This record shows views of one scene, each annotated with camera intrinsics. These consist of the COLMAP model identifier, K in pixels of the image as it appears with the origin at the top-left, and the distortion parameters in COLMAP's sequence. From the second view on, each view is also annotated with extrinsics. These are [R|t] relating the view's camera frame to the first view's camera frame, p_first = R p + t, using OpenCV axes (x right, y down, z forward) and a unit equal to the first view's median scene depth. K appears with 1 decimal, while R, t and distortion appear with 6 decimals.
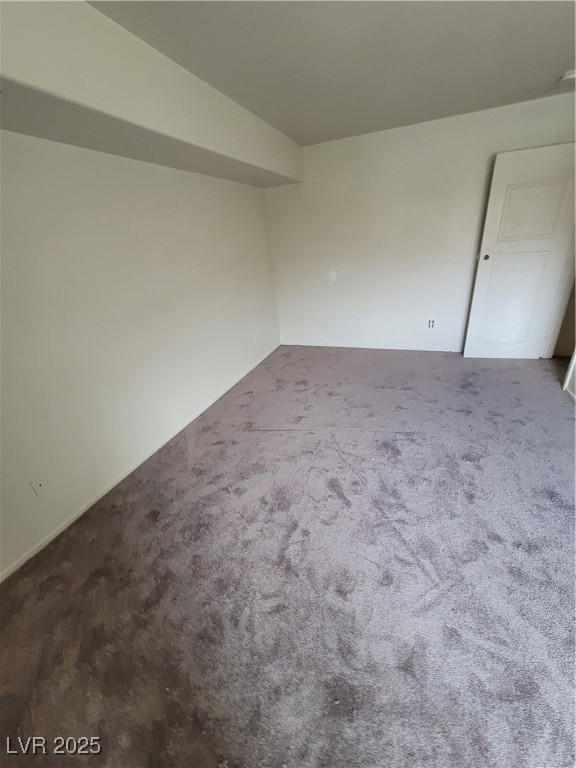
lens RADIAL K [[312.7, 0, 288.7], [0, 312.7, 382.5], [0, 0, 1]] dist [-0.003696, -0.000064]
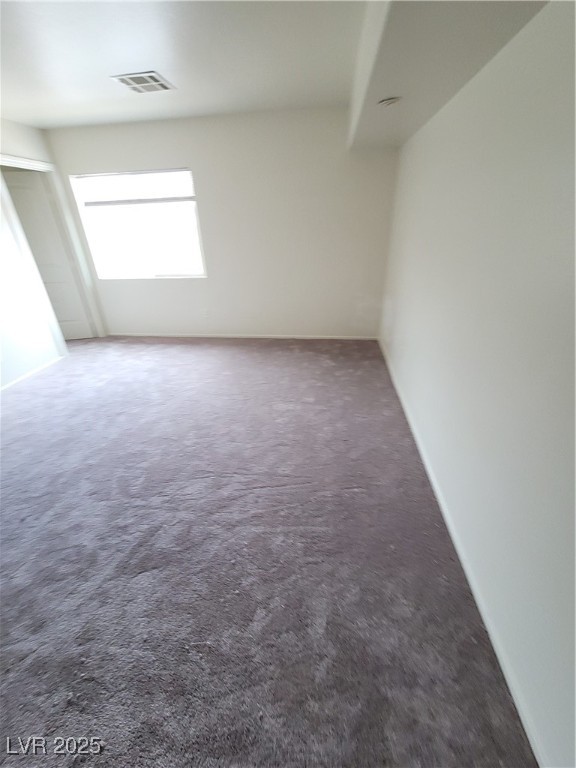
lens RADIAL K [[312.7, 0, 285.8], [0, 312.7, 383.2], [0, 0, 1]] dist [-0.003696, -0.000064]
pose [[-0.966001, 0.212716, -0.146947, 0.054657], [0.010181, 0.599237, 0.800507, -0.763993], [0.258337, 0.771795, -0.581029, 1.677148]]
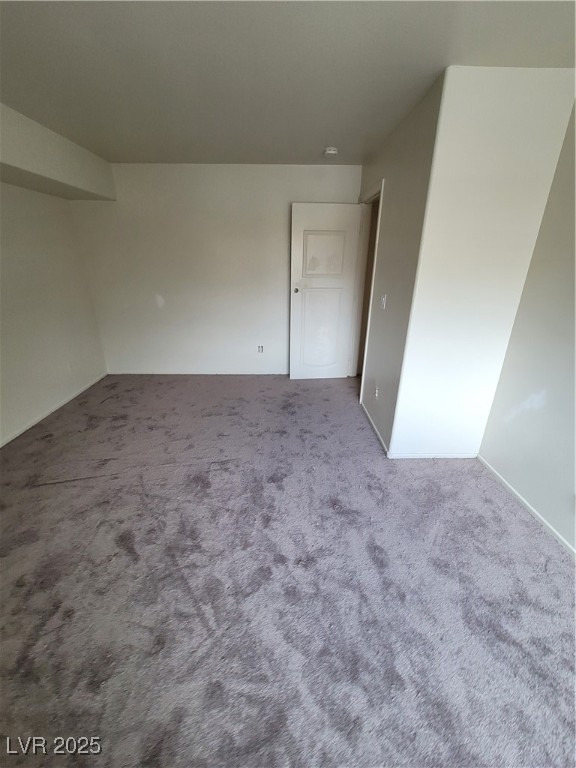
lens RADIAL K [[312.7, 0, 289.2], [0, 312.7, 381.4], [0, 0, 1]] dist [-0.003696, -0.000064]
pose [[0.922933, -0.054589, 0.381071, 0.268632], [0.082726, 0.994893, -0.057836, -0.019542], [-0.375968, 0.084903, 0.922735, -0.008393]]
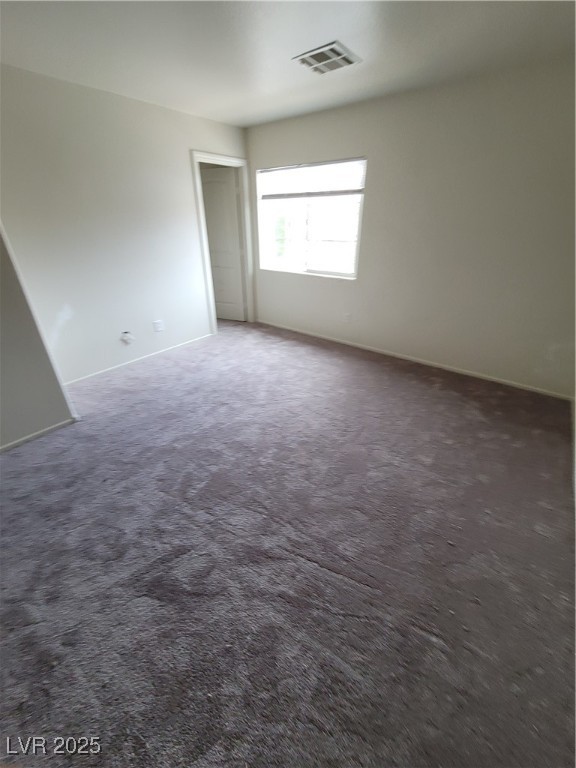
lens RADIAL K [[312.7, 0, 285.5], [0, 312.7, 382.7], [0, 0, 1]] dist [-0.003696, -0.000064]
pose [[-0.949743, -0.058884, 0.307443, -0.100445], [0.205843, 0.622453, 0.755103, -0.649990], [-0.235832, 0.780439, -0.579049, 1.464583]]
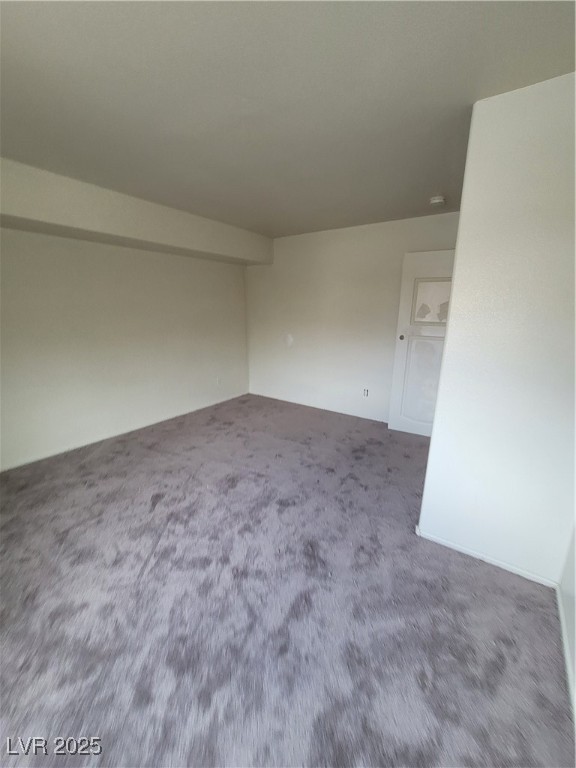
lens RADIAL K [[312.7, 0, 290.6], [0, 312.7, 381.3], [0, 0, 1]] dist [-0.003696, -0.000064]
pose [[0.966213, 0.147069, -0.211669, 0.847710], [-0.185703, 0.966714, -0.176004, 0.019476], [0.178739, 0.209365, 0.961363, -0.149949]]
